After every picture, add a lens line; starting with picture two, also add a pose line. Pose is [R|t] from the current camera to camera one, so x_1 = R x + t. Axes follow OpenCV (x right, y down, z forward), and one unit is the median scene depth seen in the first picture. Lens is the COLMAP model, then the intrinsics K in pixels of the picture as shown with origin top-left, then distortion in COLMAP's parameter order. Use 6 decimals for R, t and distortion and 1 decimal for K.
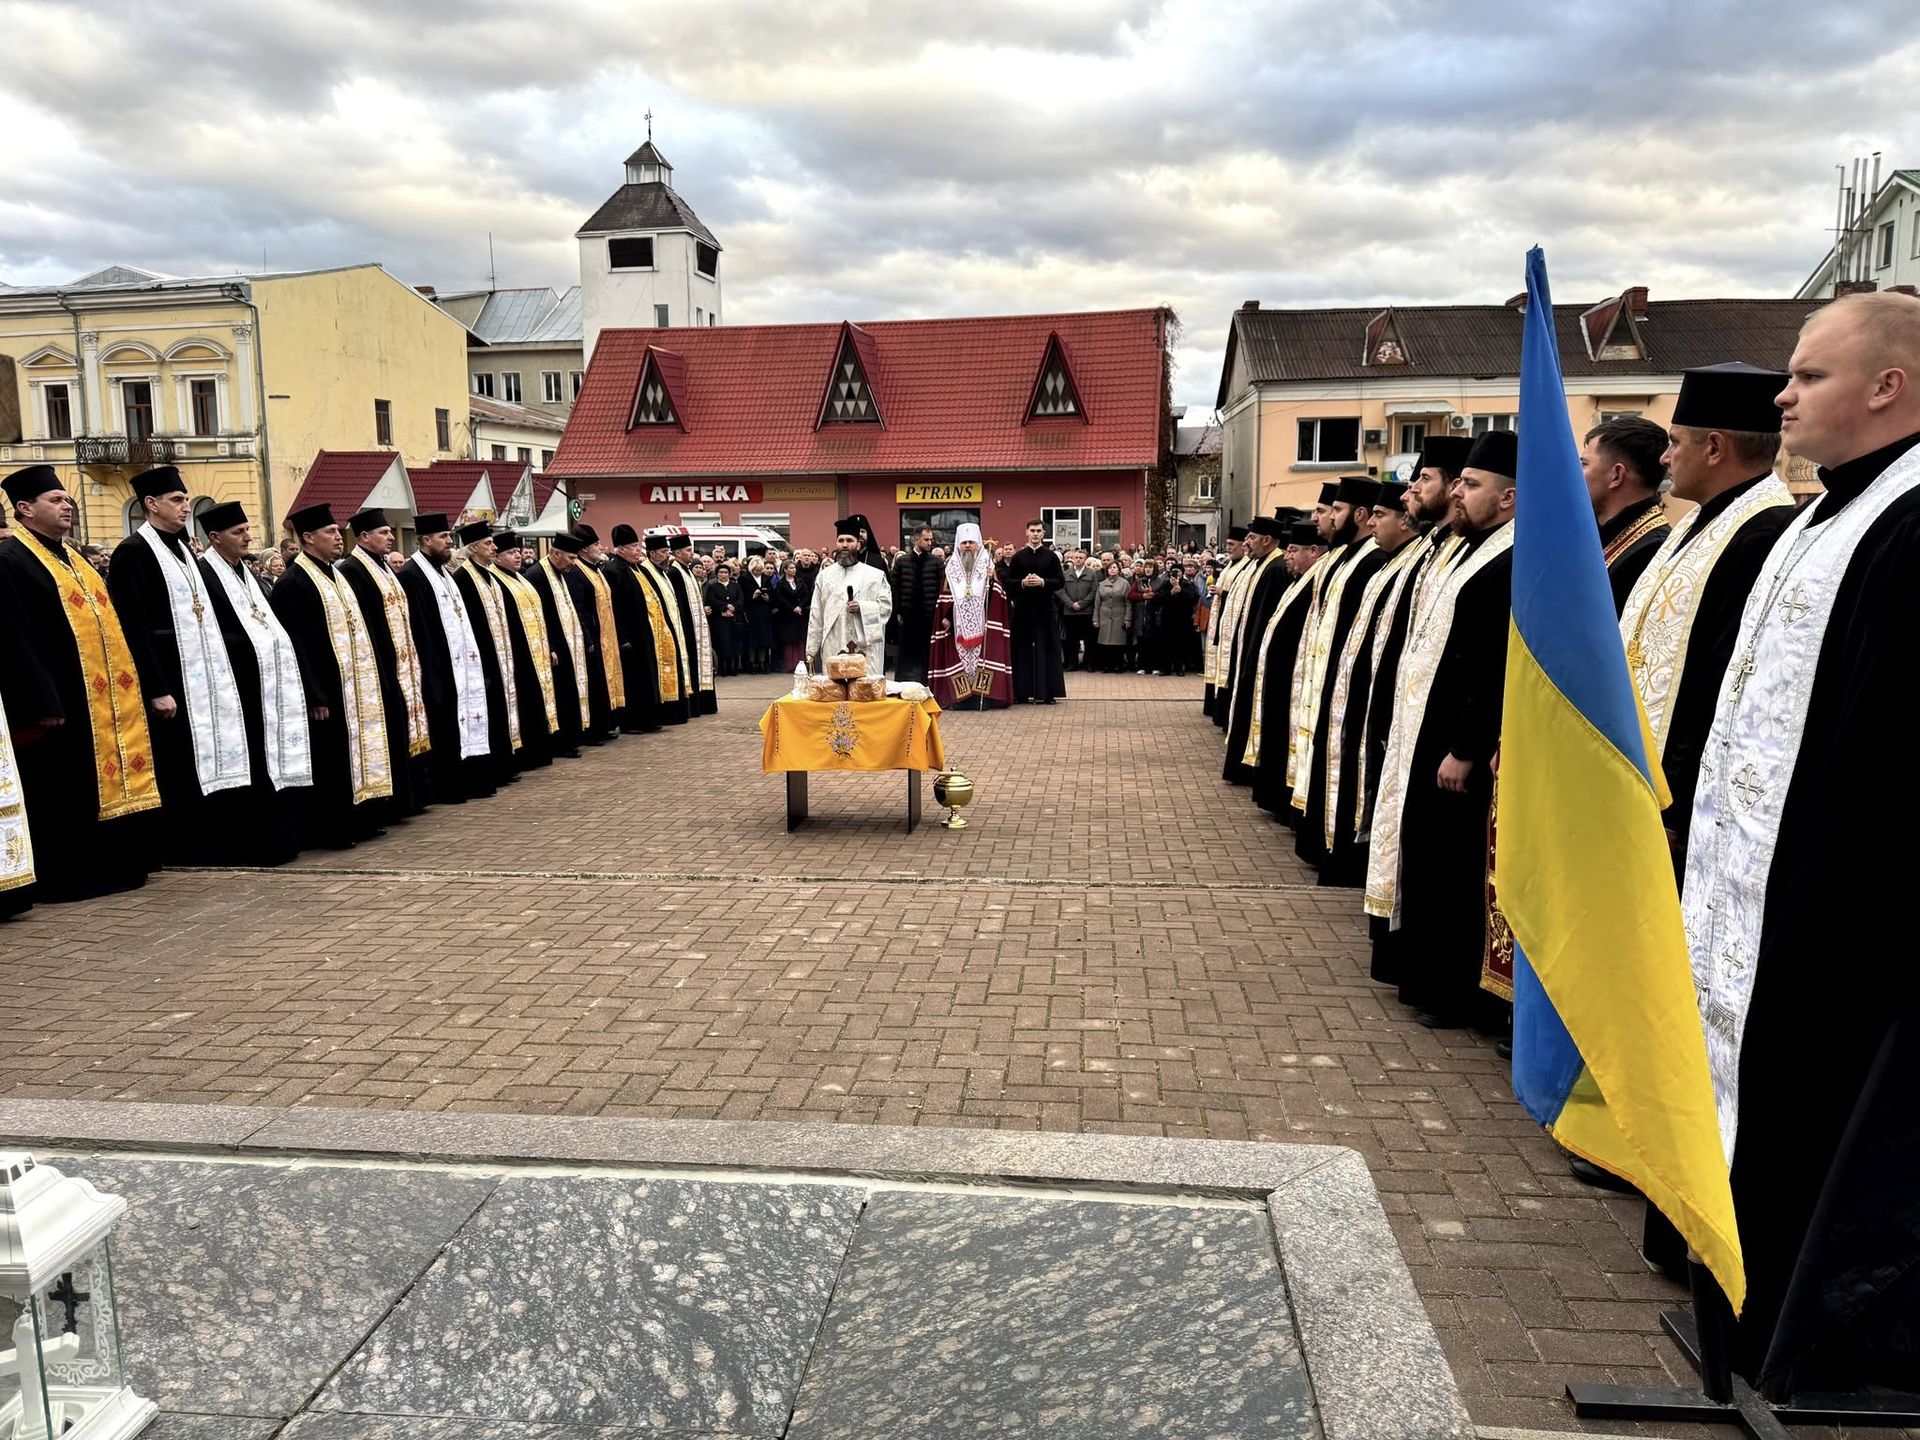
lens RADIAL K [[1368.6, 0, 960.0], [0, 1368.6, 720.0], [0, 0, 1]] dist [0.054653, -0.060129]
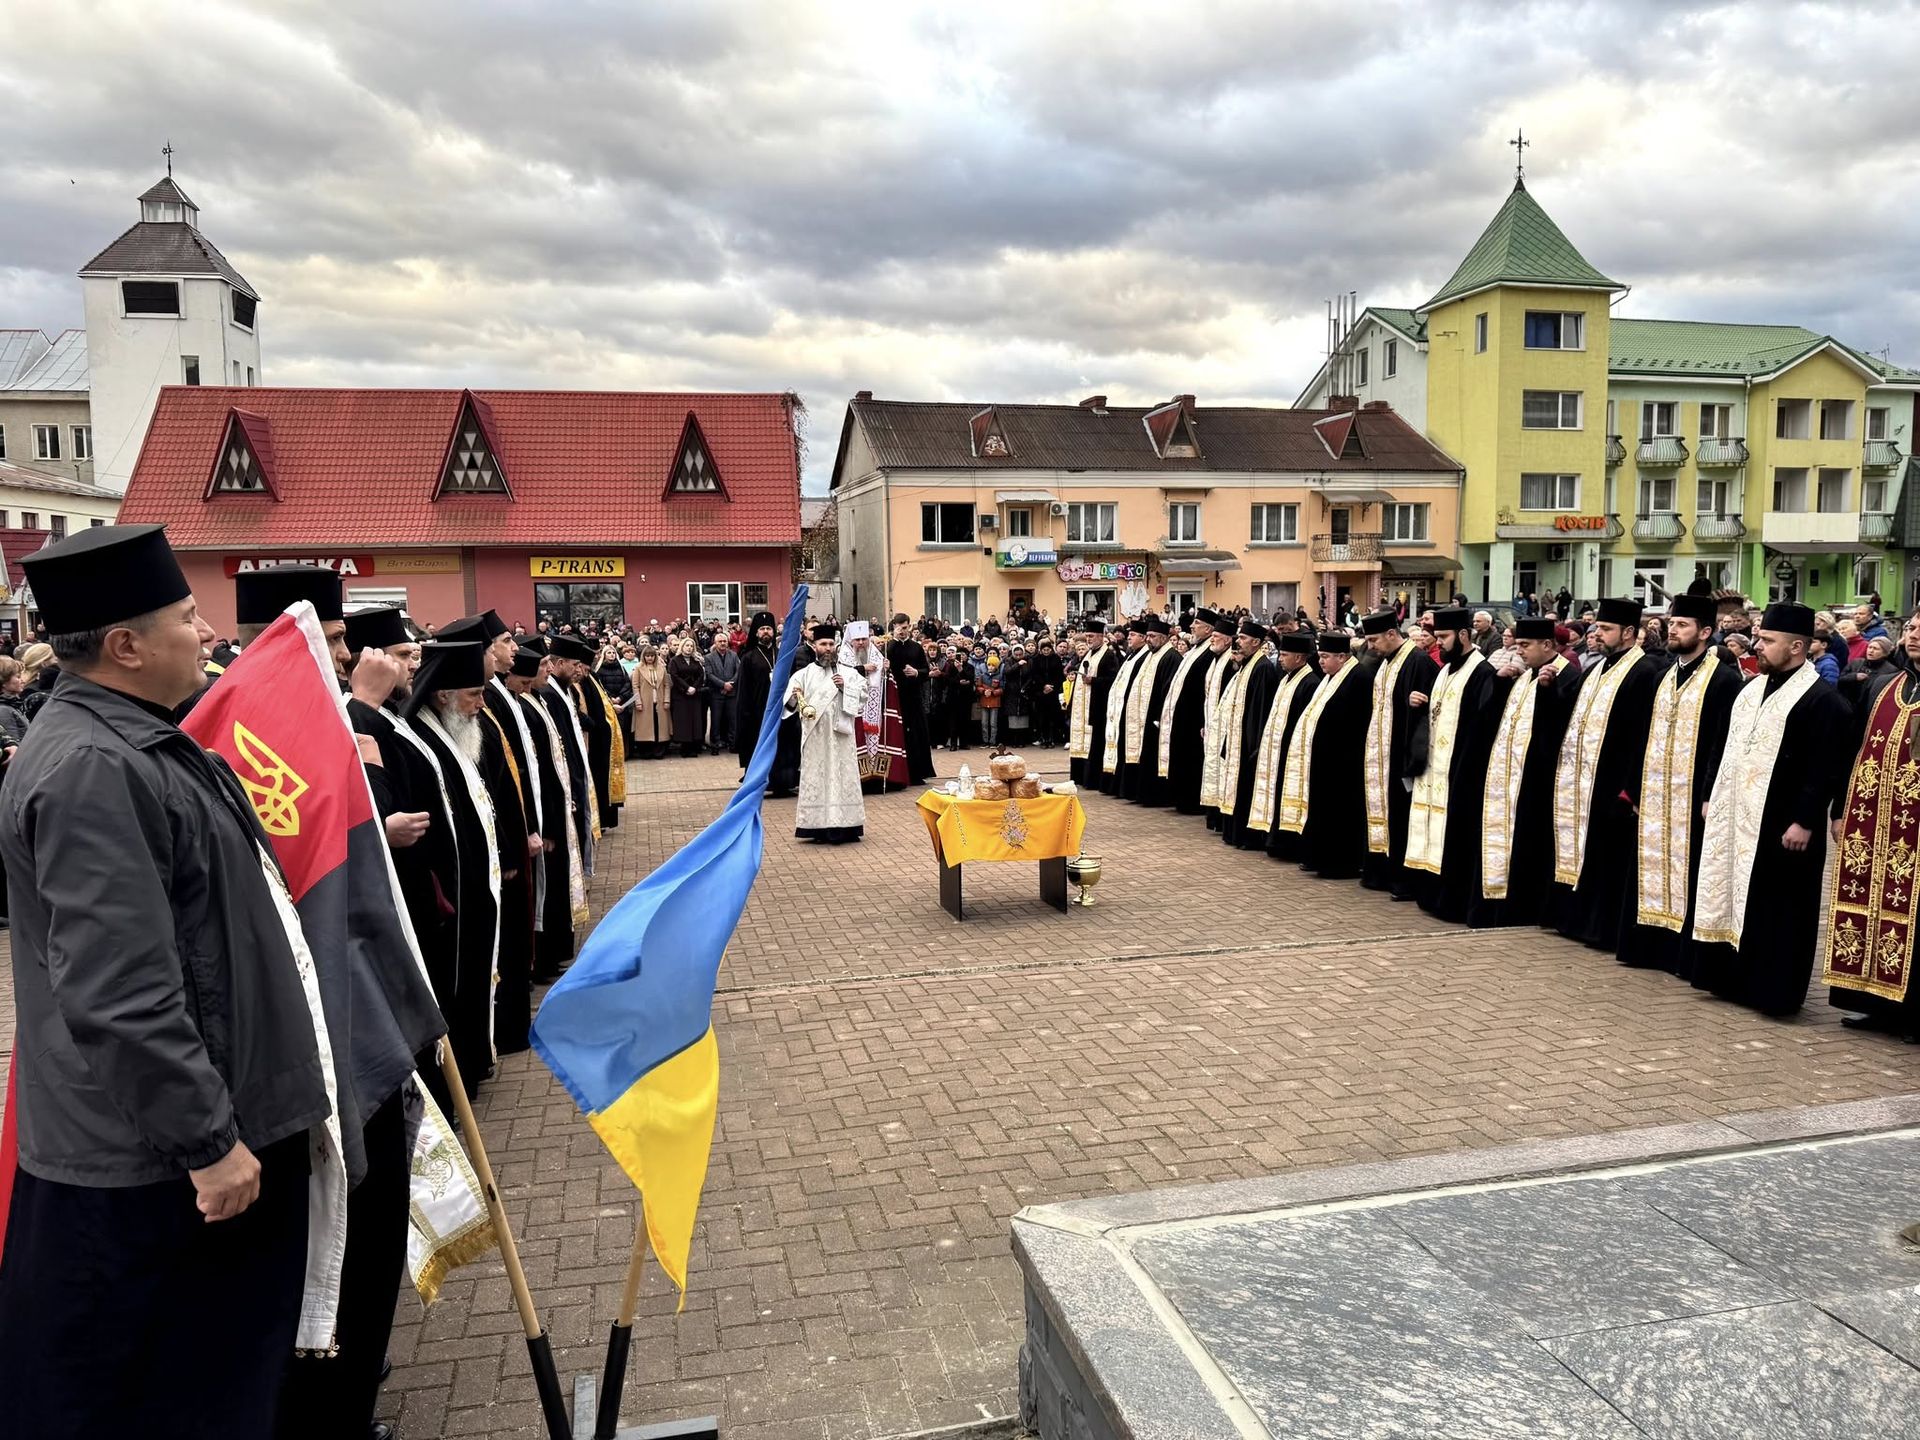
lens RADIAL K [[1367.4, 0, 961.2], [0, 1367.4, 694.6], [0, 0, 1]] dist [0.175027, -0.353962]
pose [[0.940632, -0.028175, 0.338257, -0.092314], [0.049899, 0.997200, -0.055697, -0.007090], [-0.335740, 0.069269, 0.939404, -0.009602]]
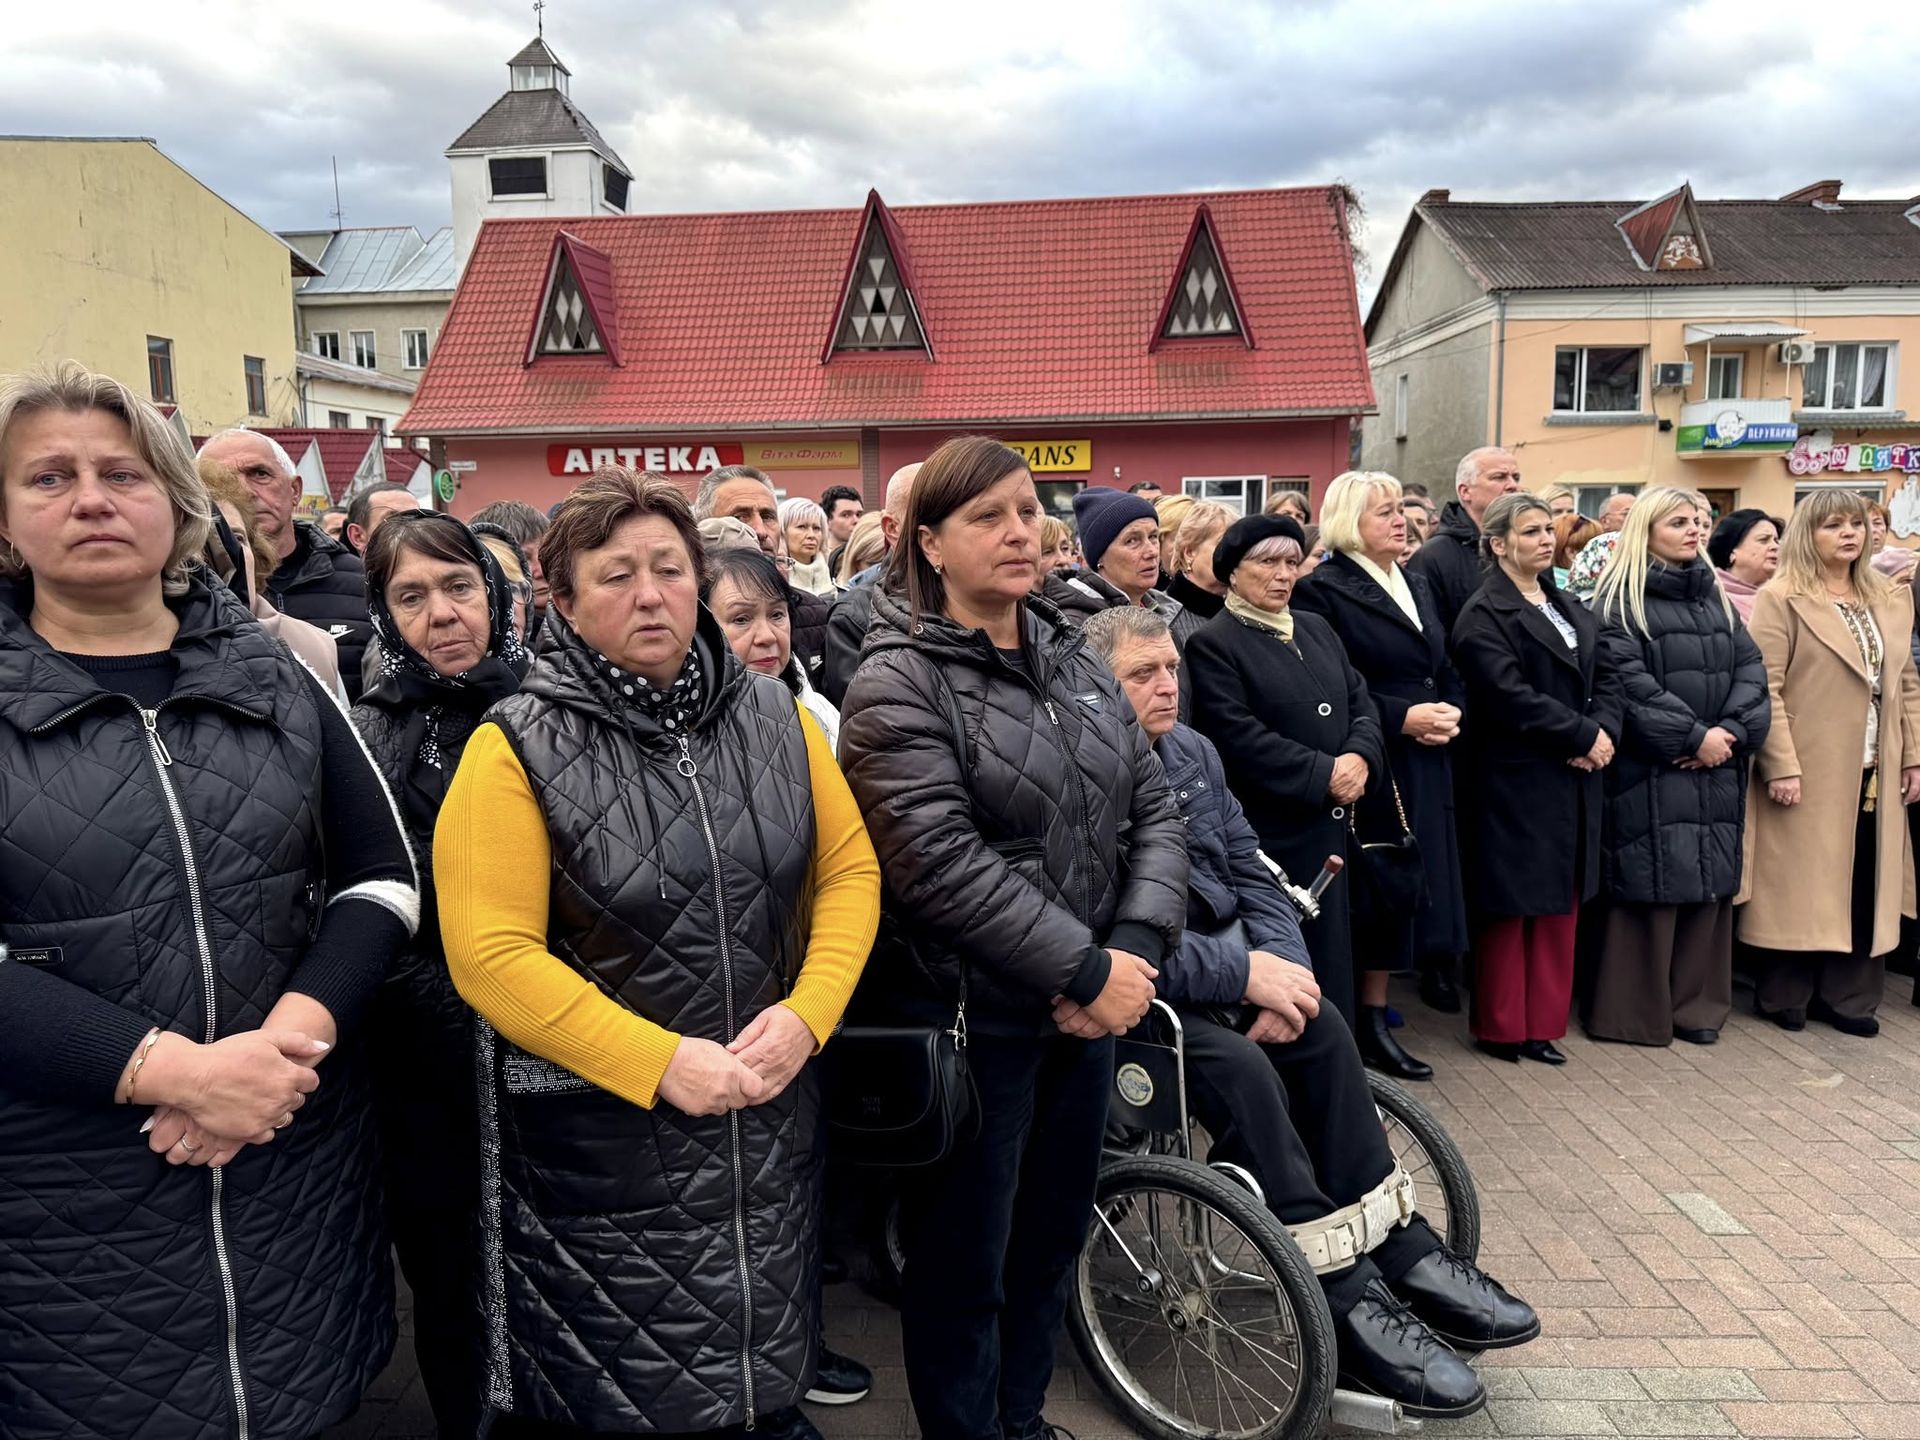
lens RADIAL K [[1338.9, 0, 941.6], [0, 1338.9, 719.8], [0, 0, 1]] dist [0.006705, -0.003071]
pose [[0.996923, -0.013311, 0.077246, -0.101639], [0.013776, 0.999890, -0.005491, -0.038472], [-0.077165, 0.006538, 0.996997, 0.370489]]
